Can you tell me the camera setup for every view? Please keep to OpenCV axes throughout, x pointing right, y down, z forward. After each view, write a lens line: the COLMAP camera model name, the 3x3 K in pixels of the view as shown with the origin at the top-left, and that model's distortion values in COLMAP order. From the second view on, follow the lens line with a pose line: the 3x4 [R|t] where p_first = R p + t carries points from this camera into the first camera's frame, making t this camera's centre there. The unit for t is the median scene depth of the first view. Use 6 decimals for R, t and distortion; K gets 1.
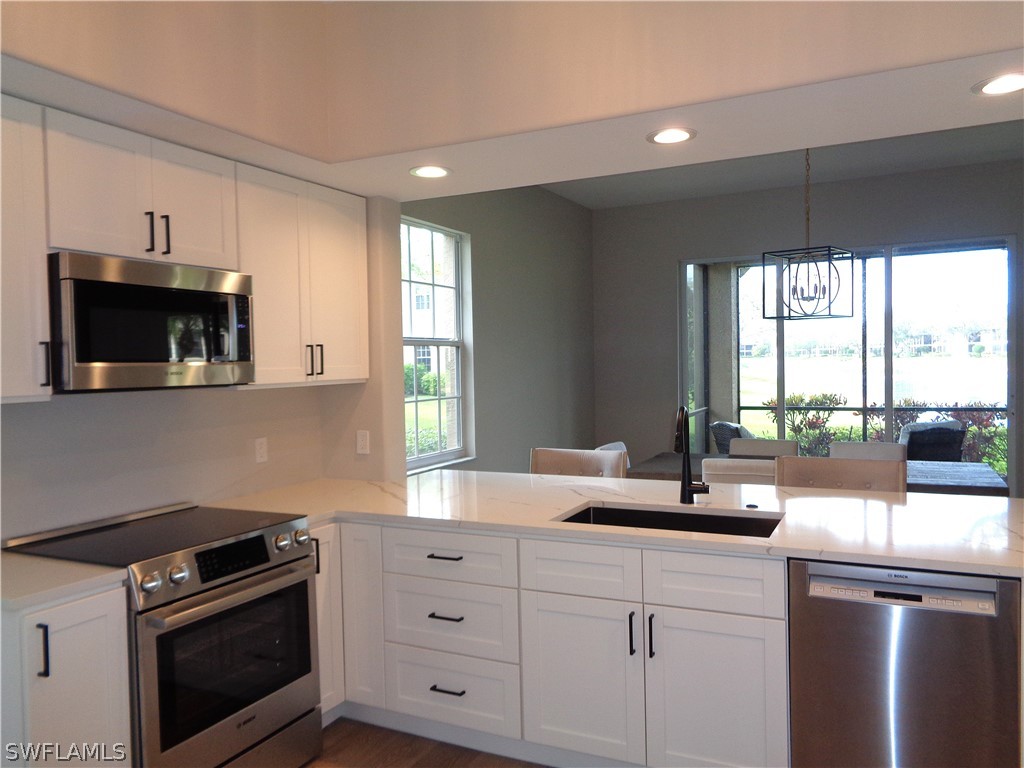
lens RADIAL K [[759.2, 0, 514.7], [0, 759.2, 386.5], [0, 0, 1]] dist [0.021183, -0.010869]
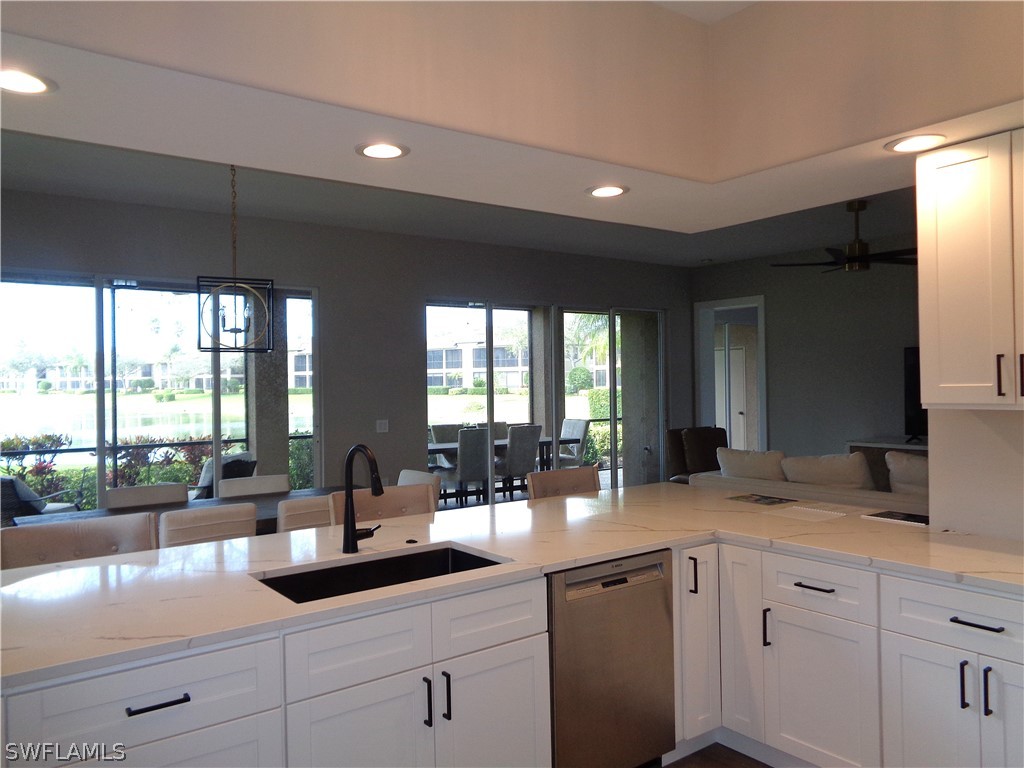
lens RADIAL K [[759.2, 0, 518.8], [0, 759.2, 382.5], [0, 0, 1]] dist [0.021183, -0.010869]
pose [[0.437091, 0.019837, 0.899198, -0.322167], [0.028011, 0.998972, -0.035653, -0.006943], [-0.898981, 0.040771, 0.436086, 0.264939]]
